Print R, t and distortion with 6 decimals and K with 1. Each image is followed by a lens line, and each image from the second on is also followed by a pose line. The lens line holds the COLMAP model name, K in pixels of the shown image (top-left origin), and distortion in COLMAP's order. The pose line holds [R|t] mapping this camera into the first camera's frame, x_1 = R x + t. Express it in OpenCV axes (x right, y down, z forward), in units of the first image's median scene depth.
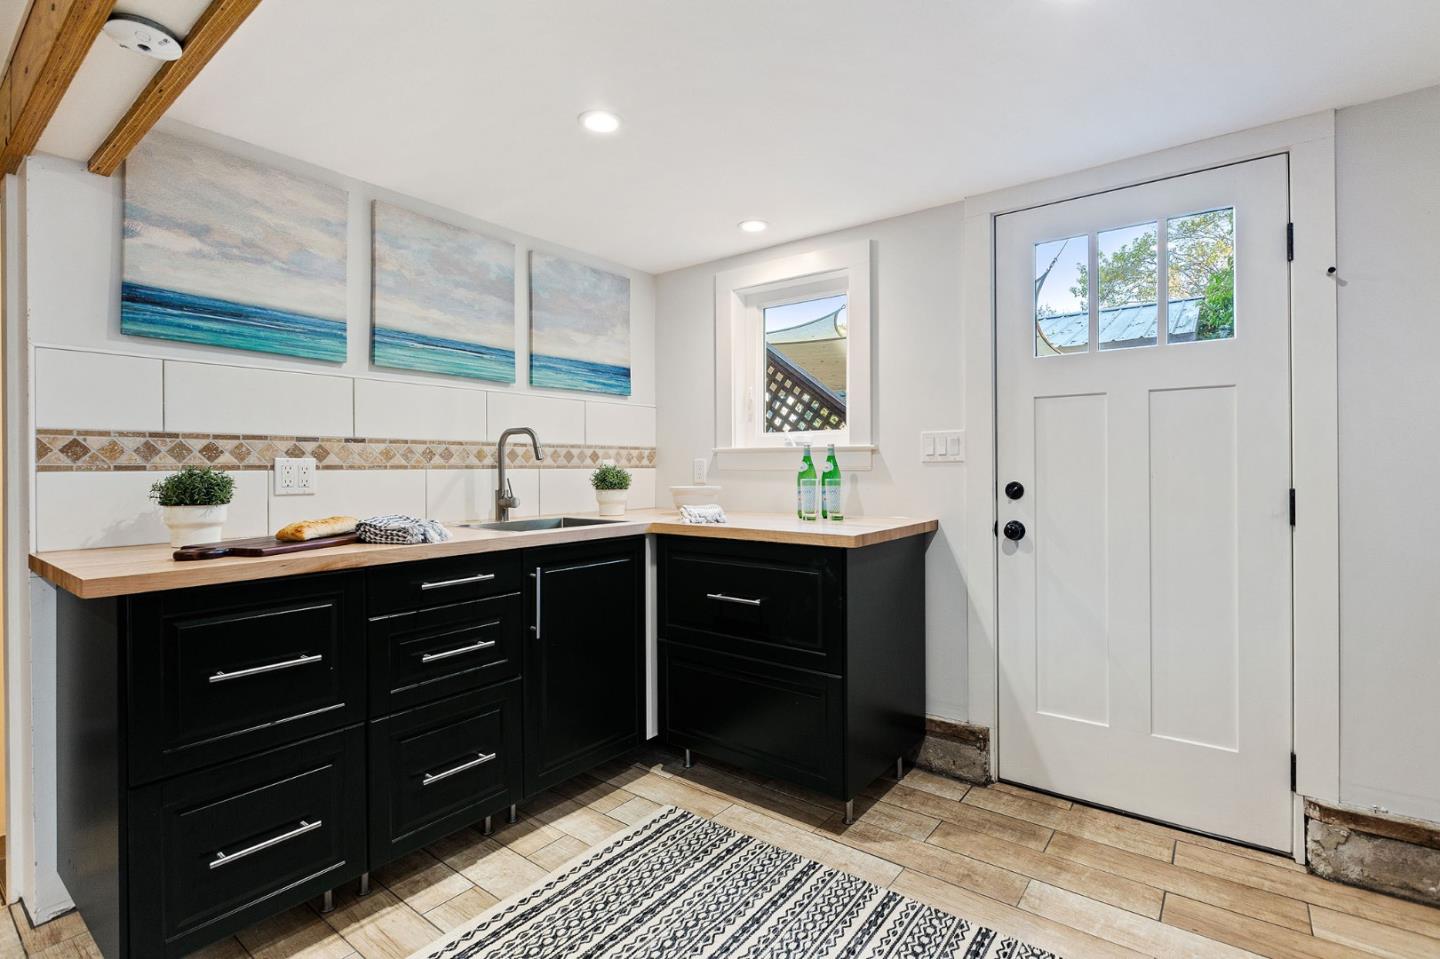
lens RADIAL K [[663.5, 0, 724.3], [0, 663.5, 478.7], [0, 0, 1]] dist [-0.005733, -0.000463]
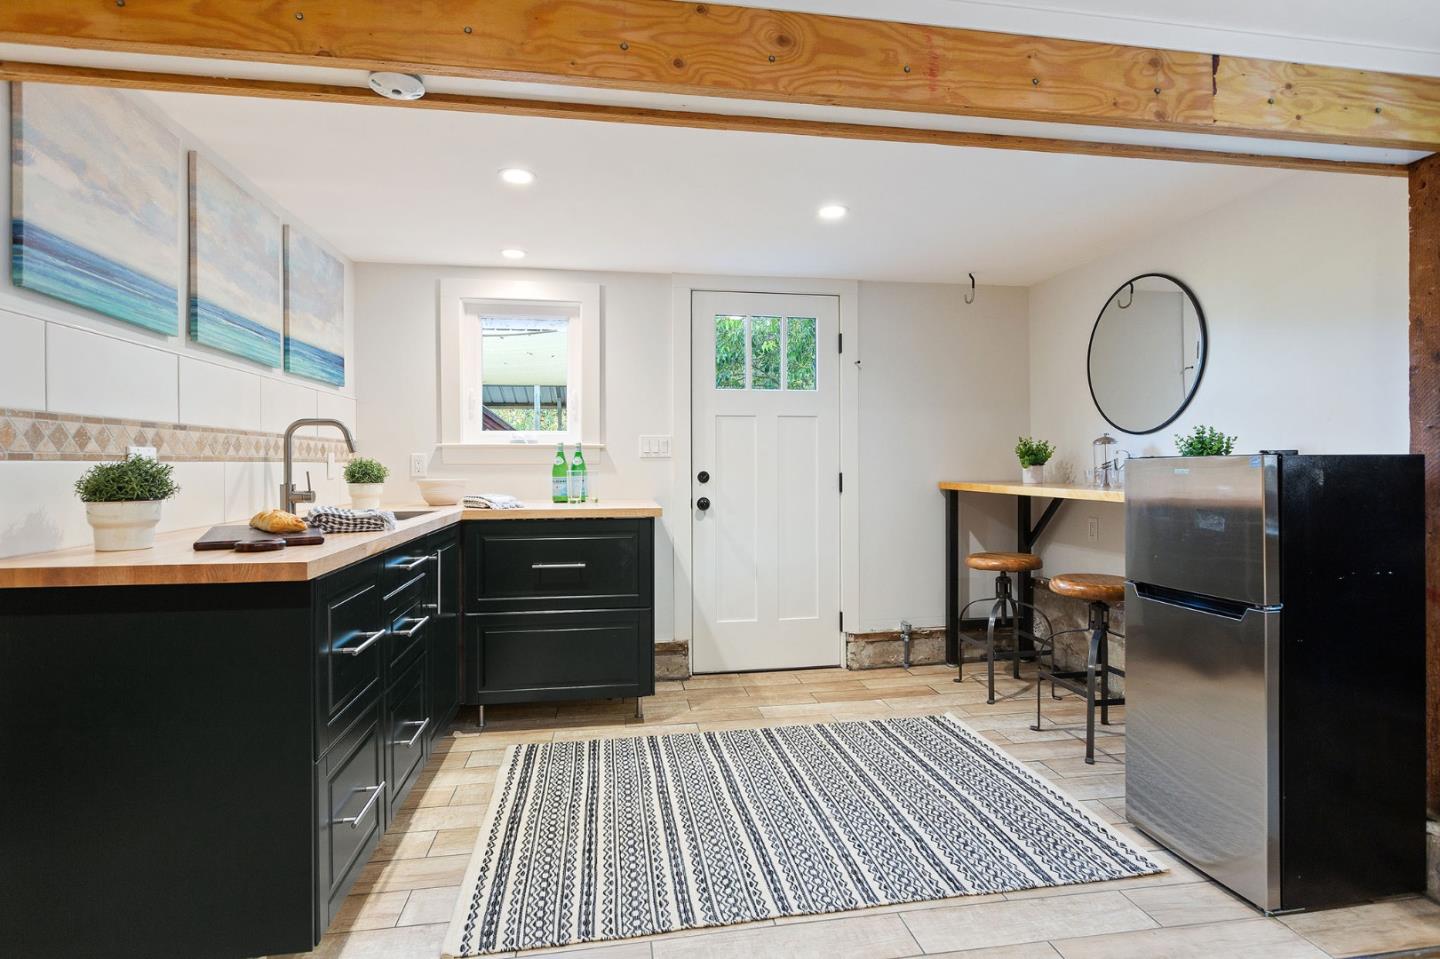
lens RADIAL K [[691.1, 0, 718.6], [0, 691.1, 488.7], [0, 0, 1]] dist [-0.004508, -0.000025]
pose [[0.702194, -0.024203, 0.711574, -0.715138], [0.012201, 0.999684, 0.021963, 0.011200], [-0.711881, -0.006740, 0.702268, -0.133223]]
